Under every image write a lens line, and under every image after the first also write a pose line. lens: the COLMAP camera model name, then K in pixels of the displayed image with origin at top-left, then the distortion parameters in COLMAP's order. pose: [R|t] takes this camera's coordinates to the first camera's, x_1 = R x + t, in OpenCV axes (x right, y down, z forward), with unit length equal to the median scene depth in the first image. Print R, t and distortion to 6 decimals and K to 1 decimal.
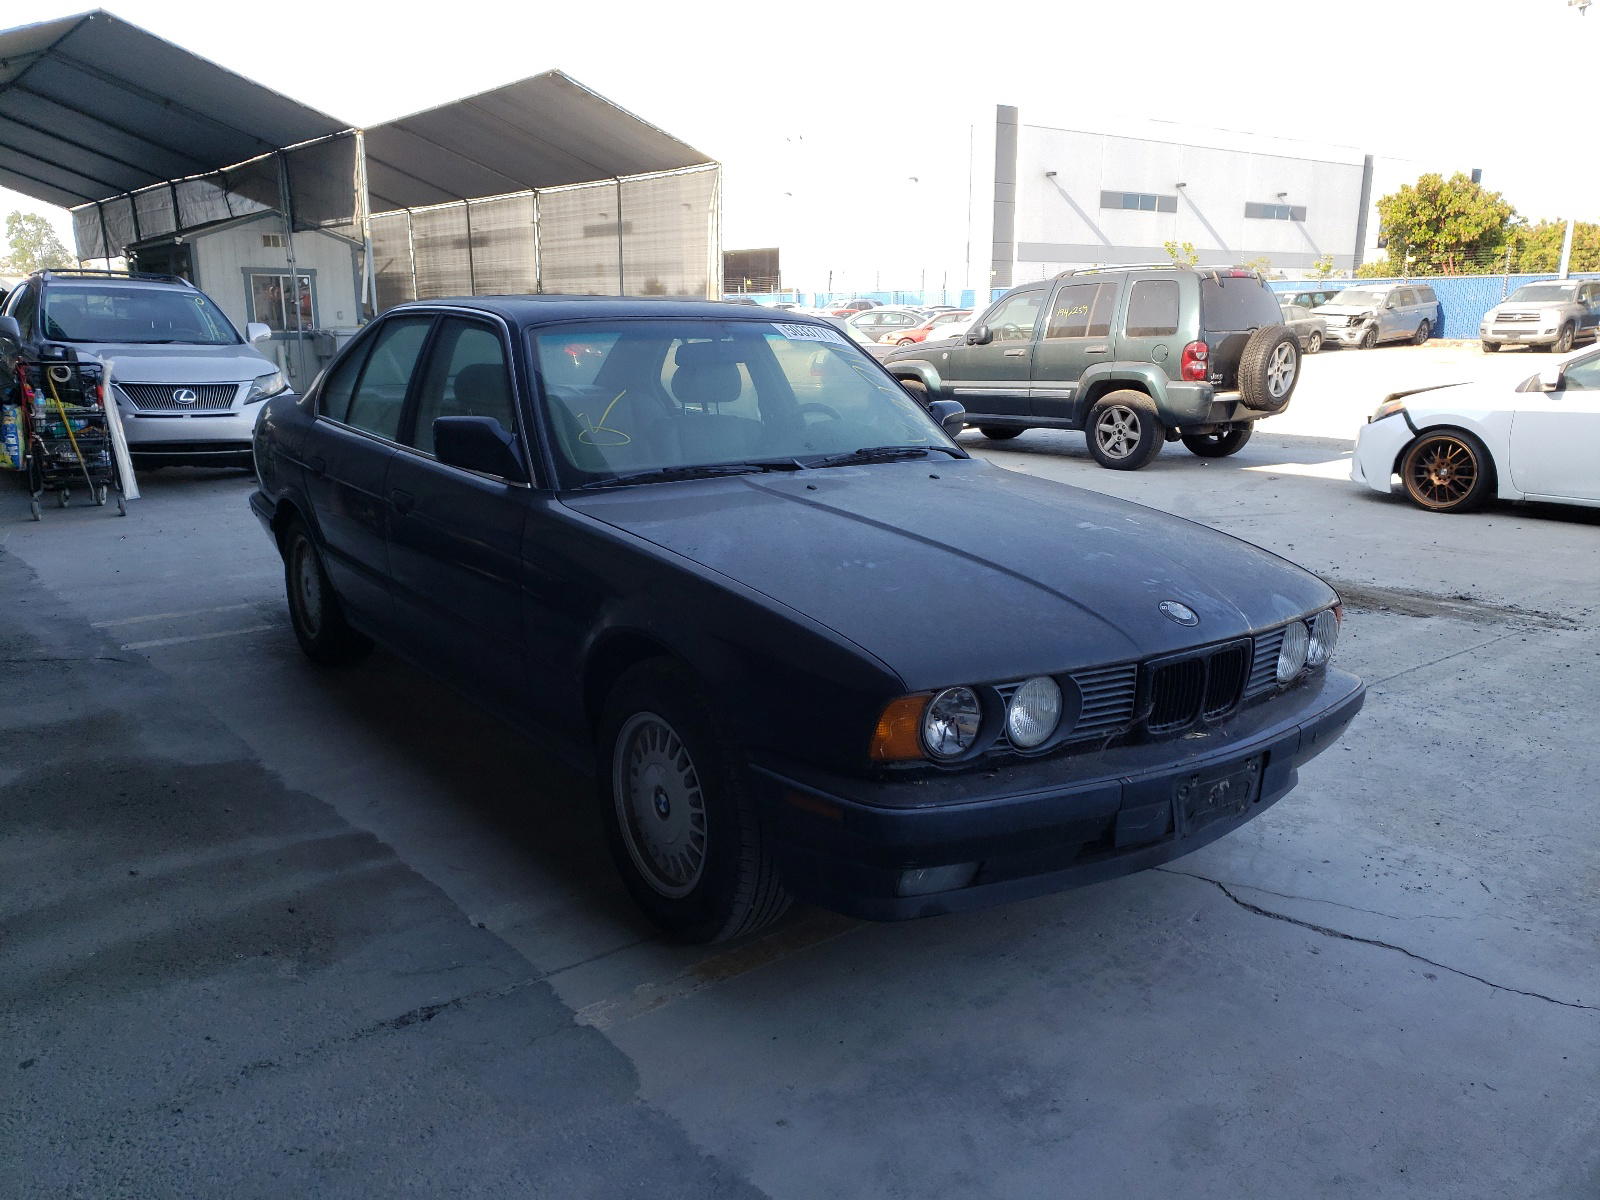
lens RADIAL K [[1213.6, 0, 779.5], [0, 1213.6, 565.7], [0, 0, 1]] dist [-0.040876, 0.079081]
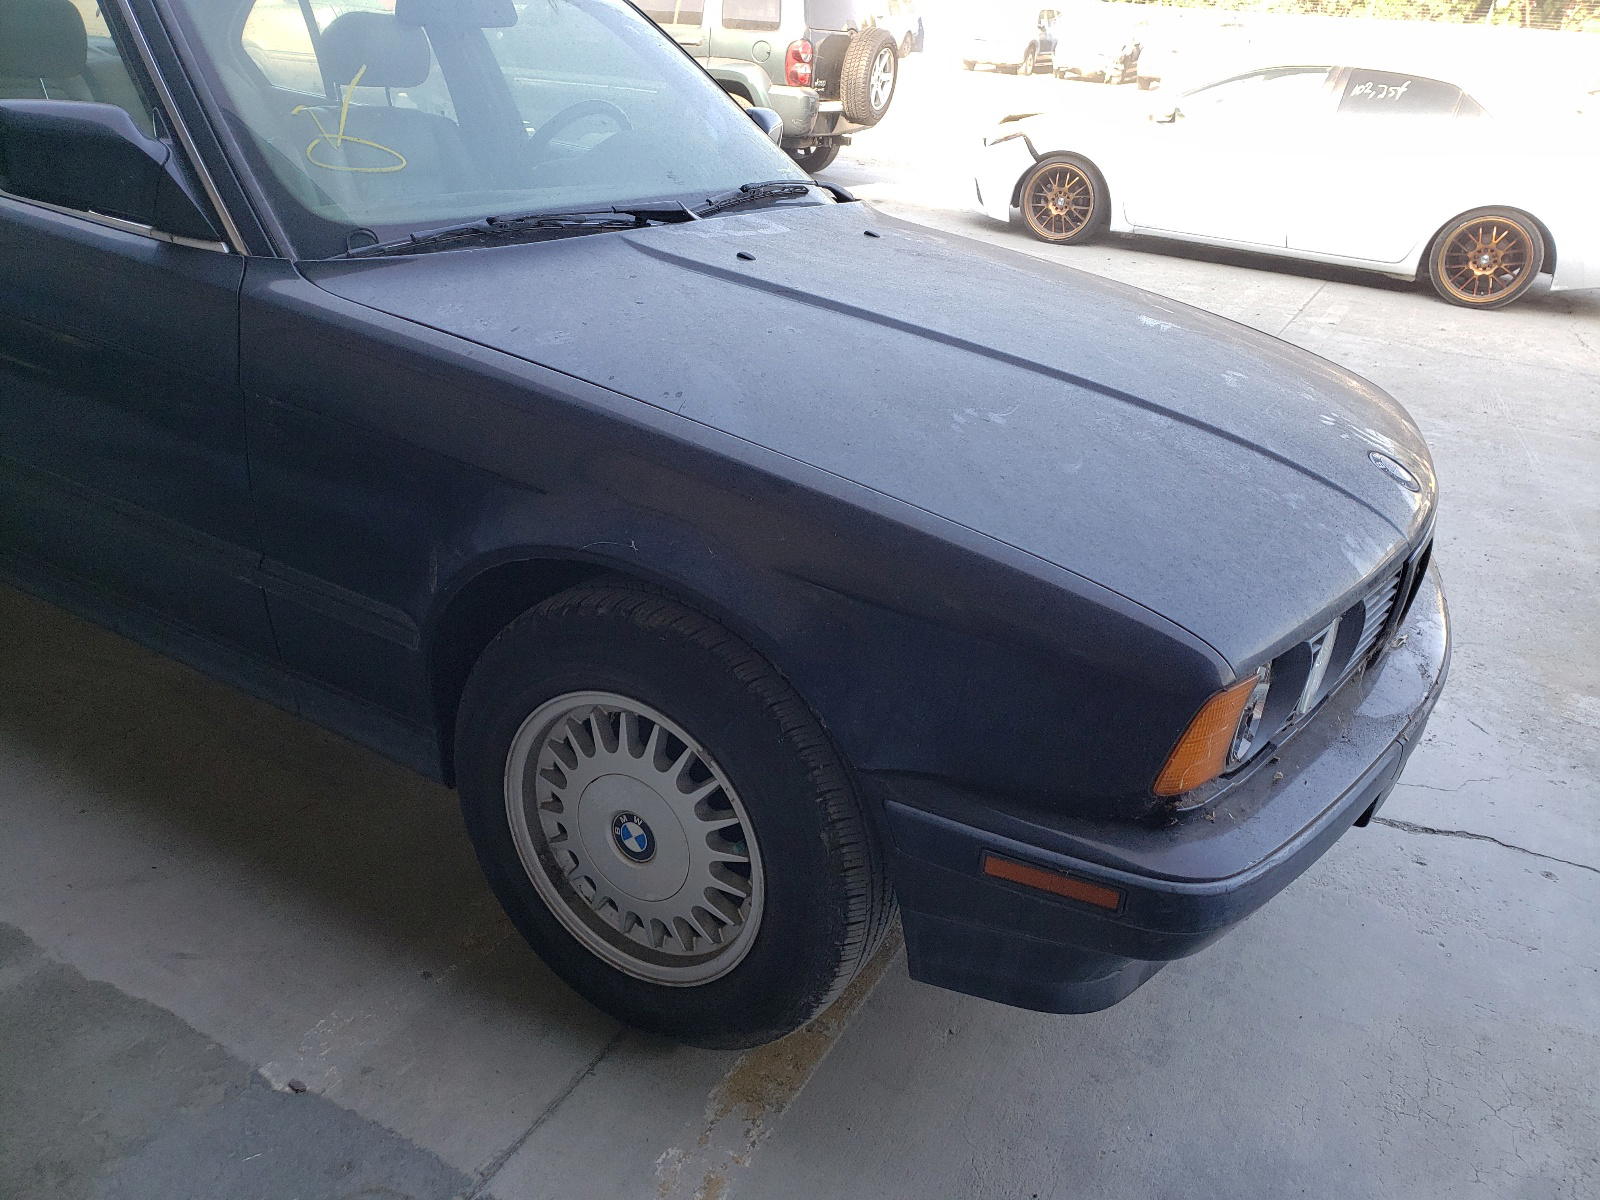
lens RADIAL K [[1213.6, 0, 779.5], [0, 1213.6, 565.7], [0, 0, 1]] dist [-0.040876, 0.079081]
pose [[0.911605, -0.098025, 0.399208, -0.080882], [0.001435, 0.971904, 0.235374, -0.021156], [-0.411064, -0.213995, 0.886133, 0.156884]]
